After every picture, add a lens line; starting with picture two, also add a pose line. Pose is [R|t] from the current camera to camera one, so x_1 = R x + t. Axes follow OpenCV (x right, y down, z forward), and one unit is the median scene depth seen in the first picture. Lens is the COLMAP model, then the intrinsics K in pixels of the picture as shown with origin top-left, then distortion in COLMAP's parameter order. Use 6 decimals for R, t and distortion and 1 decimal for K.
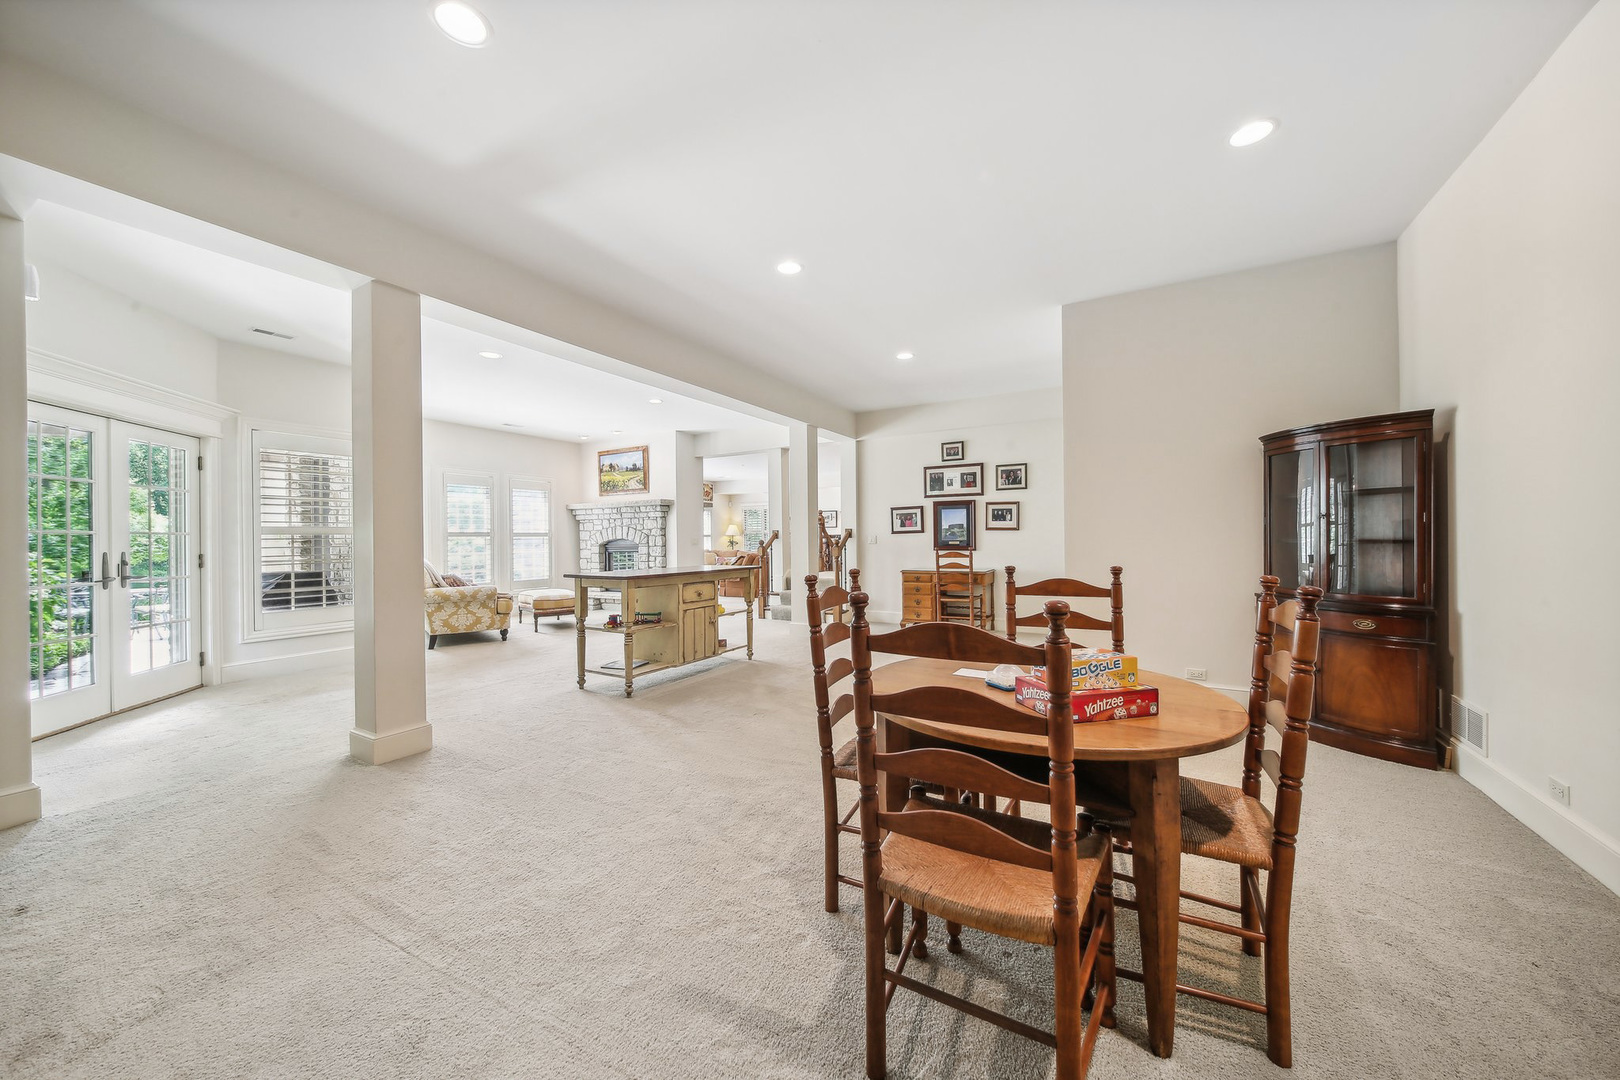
lens RADIAL K [[579.9, 0, 807.4], [0, 579.9, 543.1], [0, 0, 1]] dist [0.000099, -0.000231]
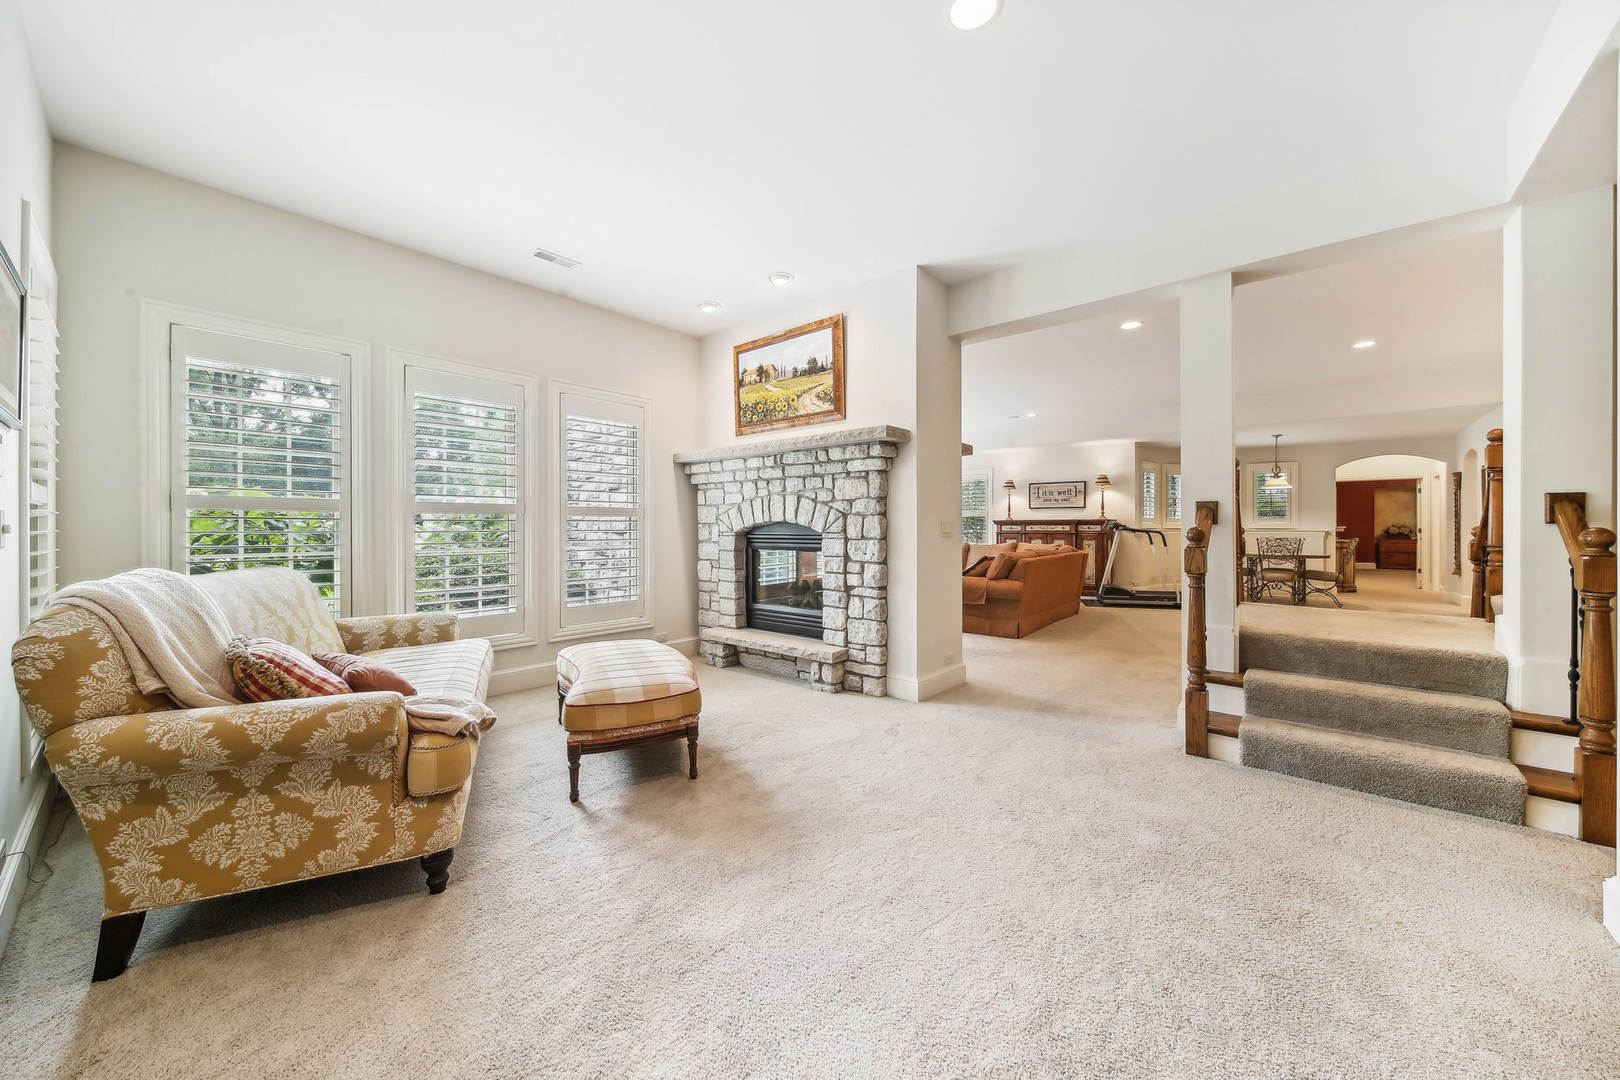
lens RADIAL K [[579.9, 0, 811.7], [0, 579.9, 530.2], [0, 0, 1]] dist [0.000099, -0.000231]
pose [[0.984871, 0.011687, -0.172895, -0.221249], [-0.011146, 0.999929, 0.004096, -0.002533], [0.172931, -0.002107, 0.984932, 0.553968]]
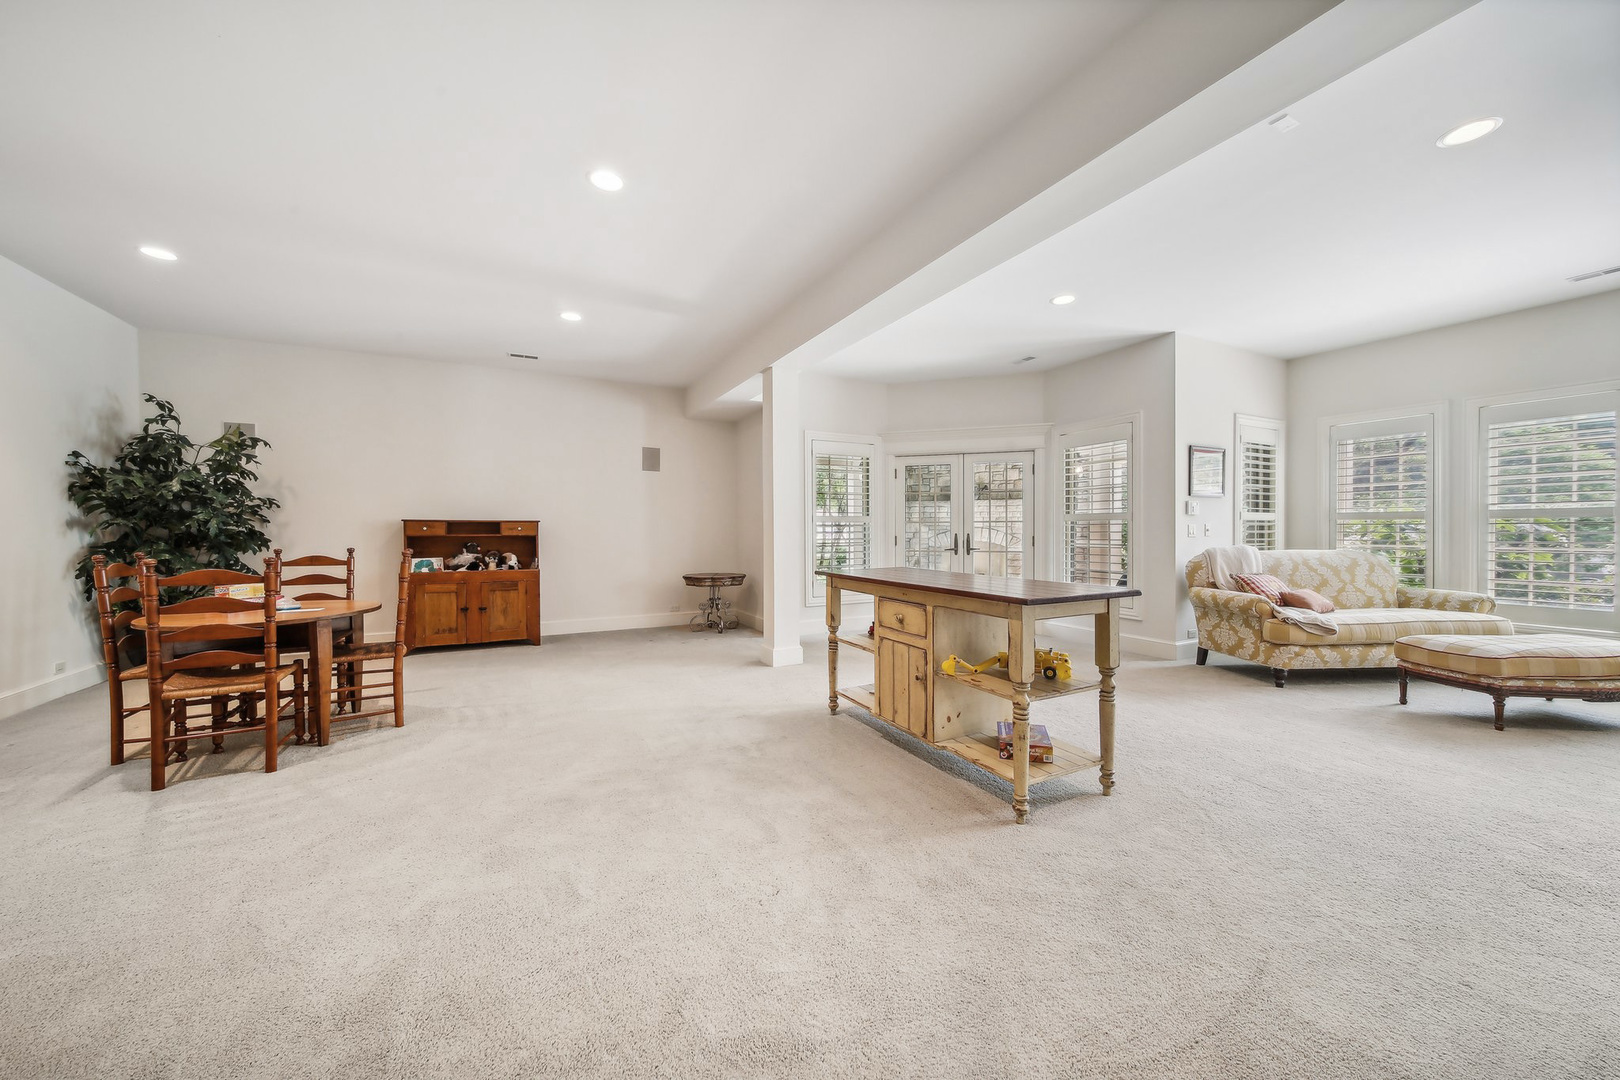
lens RADIAL K [[579.9, 0, 817.0], [0, 579.9, 533.3], [0, 0, 1]] dist [0.000099, -0.000231]
pose [[-0.515697, 0.016128, -0.856619, 0.197581], [0.000192, 0.999825, 0.018709, -0.007284], [0.856771, 0.009483, -0.515610, 0.649901]]
